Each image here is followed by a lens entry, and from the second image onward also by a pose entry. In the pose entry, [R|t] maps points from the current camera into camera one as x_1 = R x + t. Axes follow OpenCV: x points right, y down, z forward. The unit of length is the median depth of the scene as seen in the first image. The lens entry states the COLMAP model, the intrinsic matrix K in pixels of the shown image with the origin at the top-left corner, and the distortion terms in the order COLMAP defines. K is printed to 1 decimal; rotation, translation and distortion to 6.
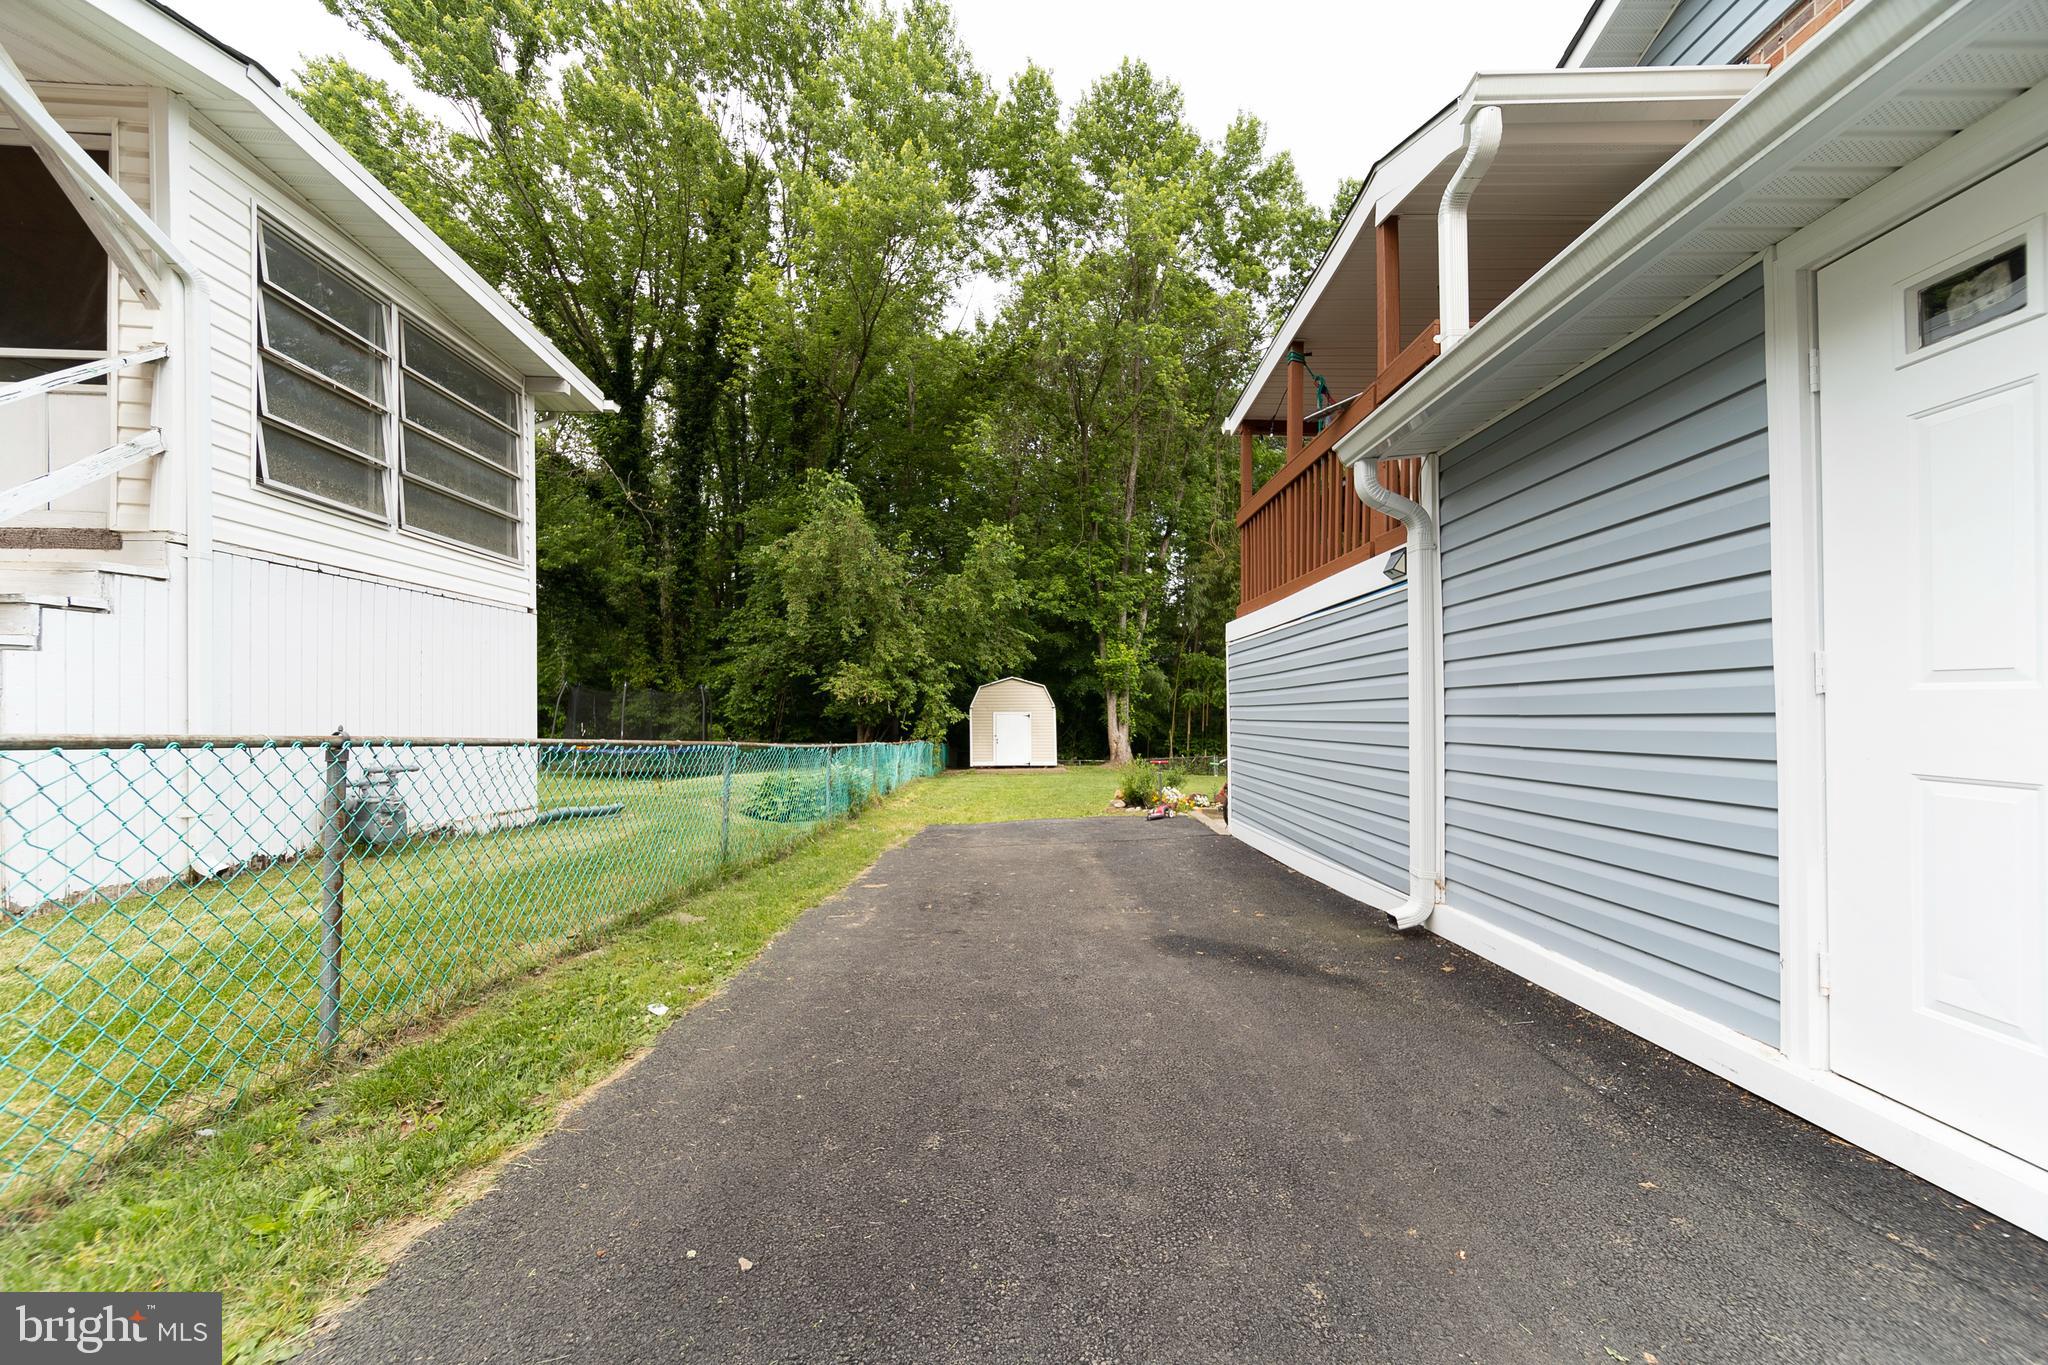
lens RADIAL K [[713.3, 0, 1024.0], [0, 713.3, 682.5], [0, 0, 1]] dist [0.000549, 0.000011]
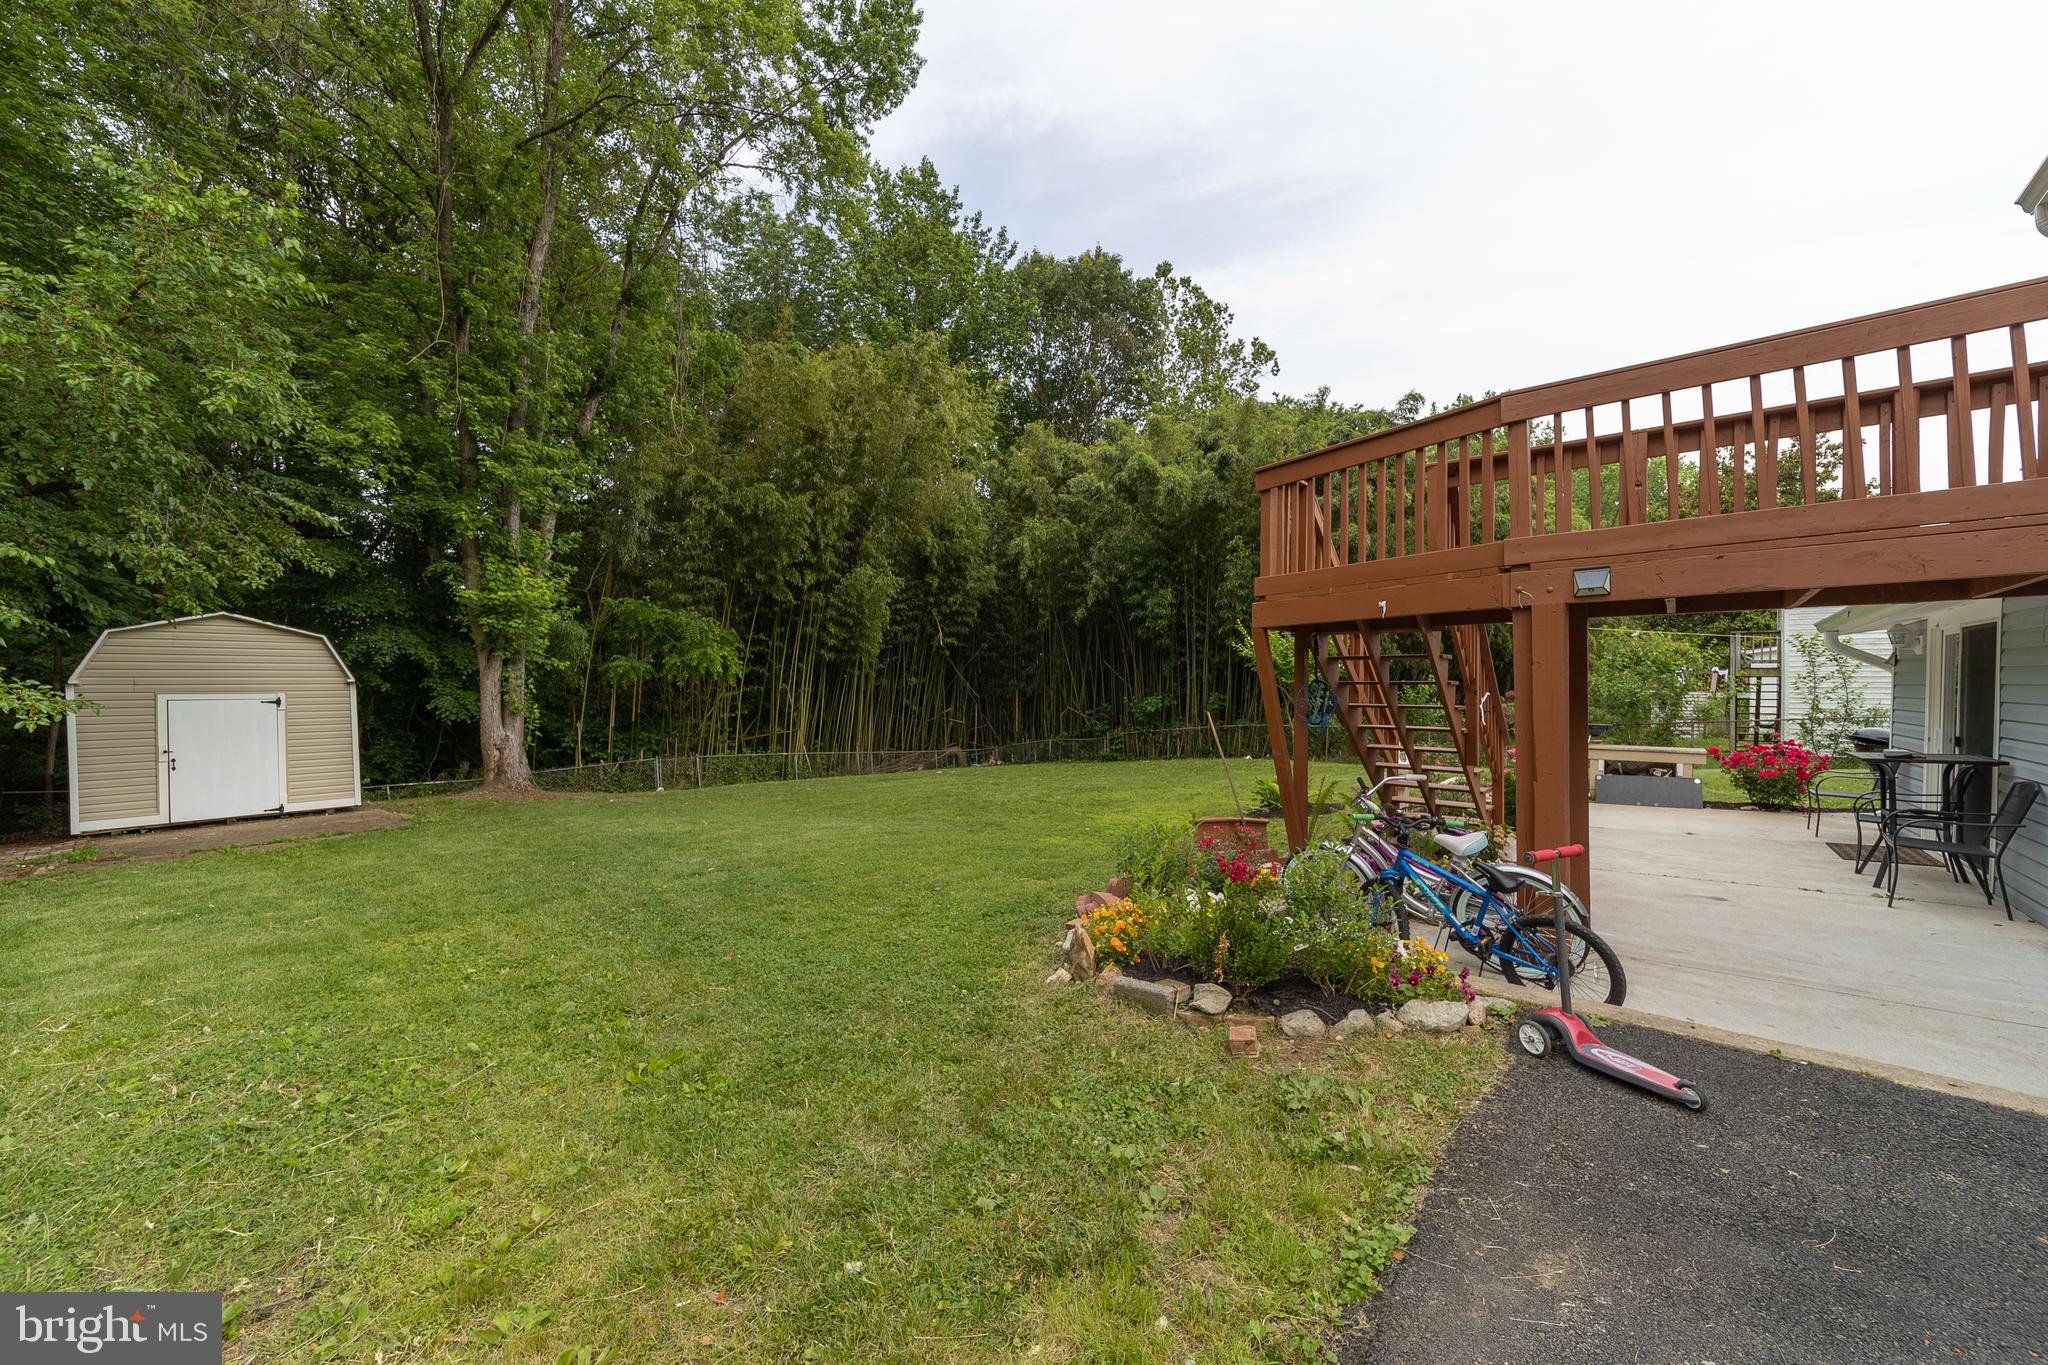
lens RADIAL K [[758.8, 0, 1030.5], [0, 758.8, 689.3], [0, 0, 1]] dist [0.000791, 0.000047]
pose [[0.643581, -0.008189, 0.765334, -0.052739], [-0.018447, 0.999486, 0.026207, 0.016549], [-0.765155, -0.030984, 0.643100, 0.323009]]
